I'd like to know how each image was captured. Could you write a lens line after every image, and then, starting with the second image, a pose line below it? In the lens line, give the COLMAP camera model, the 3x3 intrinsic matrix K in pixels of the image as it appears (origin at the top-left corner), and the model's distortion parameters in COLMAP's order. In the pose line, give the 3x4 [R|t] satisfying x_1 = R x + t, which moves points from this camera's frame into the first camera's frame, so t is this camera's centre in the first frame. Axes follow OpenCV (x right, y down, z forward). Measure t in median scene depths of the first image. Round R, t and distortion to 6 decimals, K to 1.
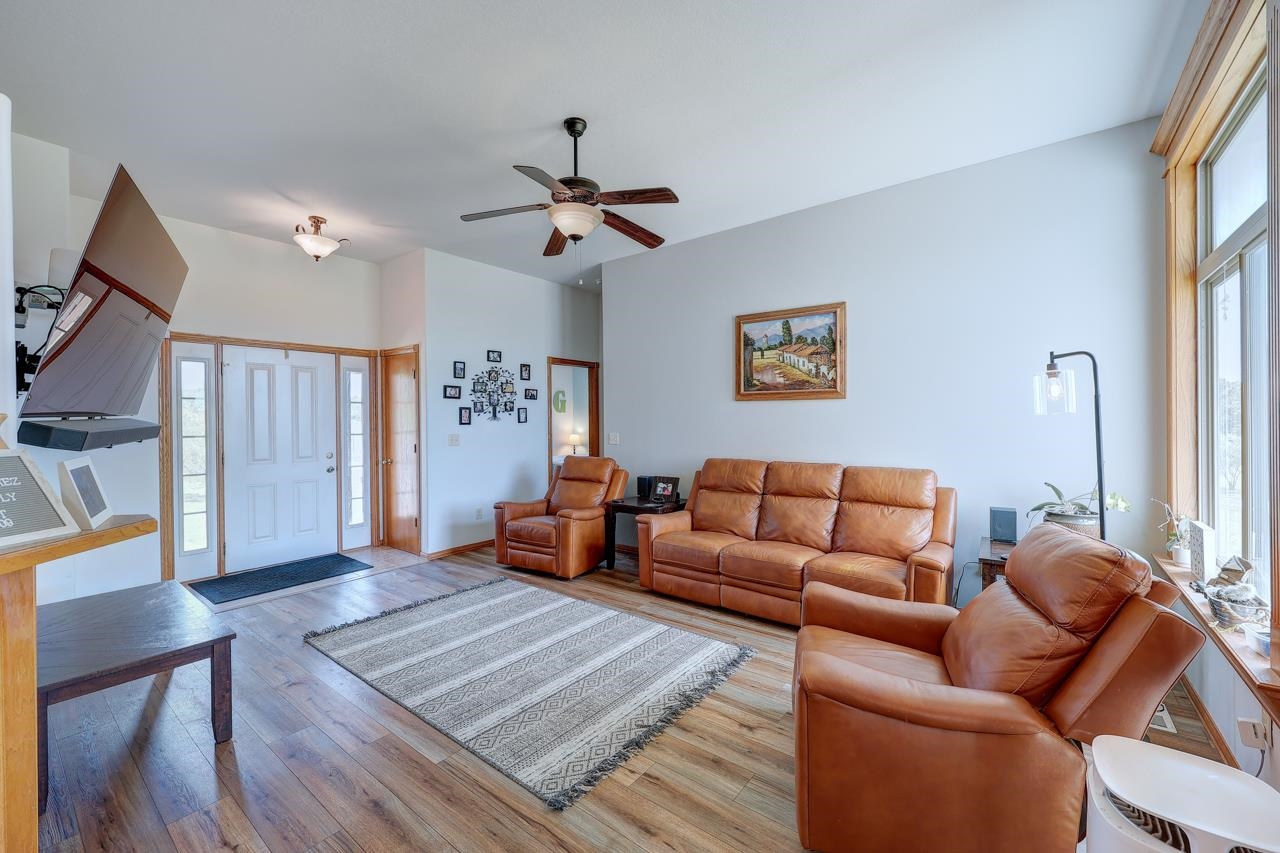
lens RADIAL K [[523.7, 0, 641.9], [0, 523.7, 419.6], [0, 0, 1]] dist [0.000543, -0.001368]
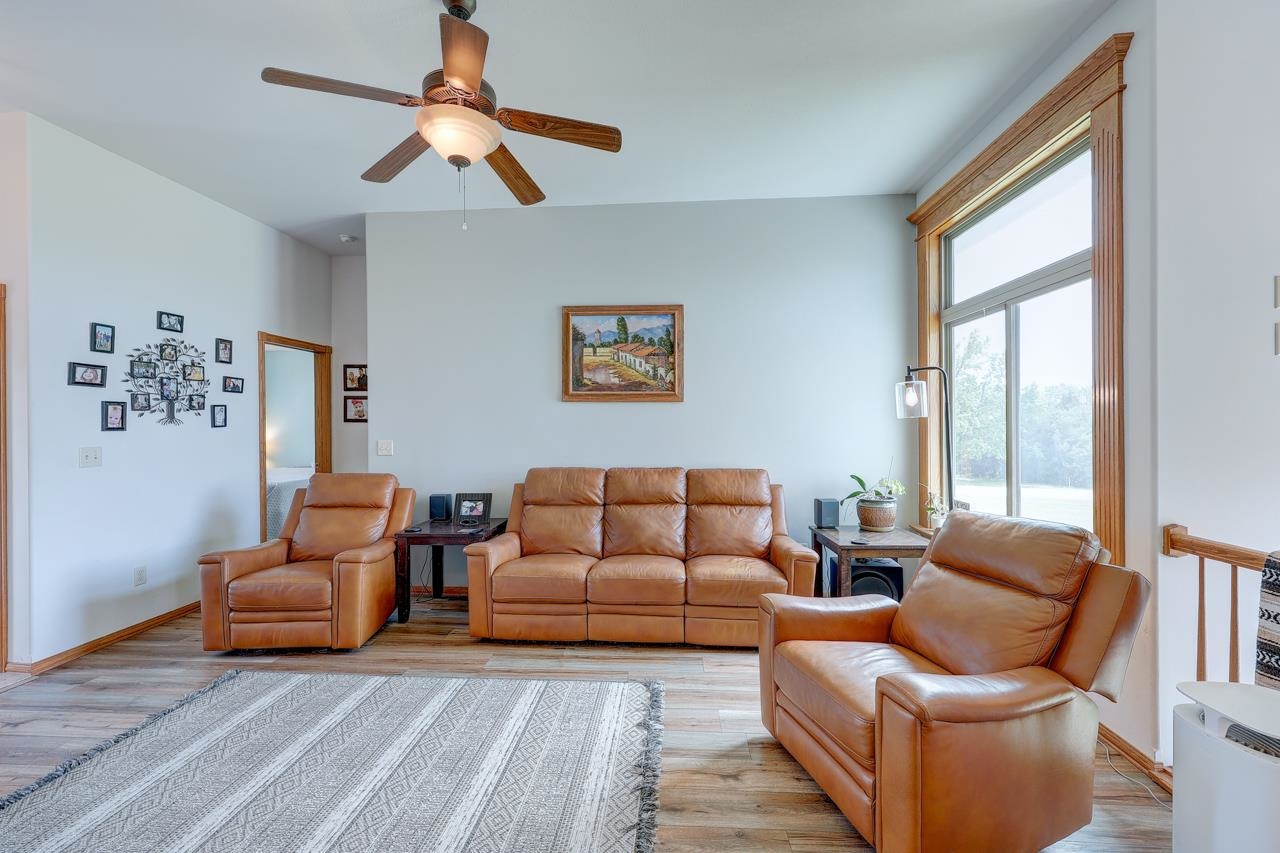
lens RADIAL K [[523.7, 0, 638.5], [0, 523.7, 423.3], [0, 0, 1]] dist [0.000543, -0.001368]
pose [[0.821330, 0.002257, 0.570449, -0.249008], [-0.000486, 0.999995, -0.003257, 0.003854], [-0.570453, 0.002398, 0.821327, 0.224161]]
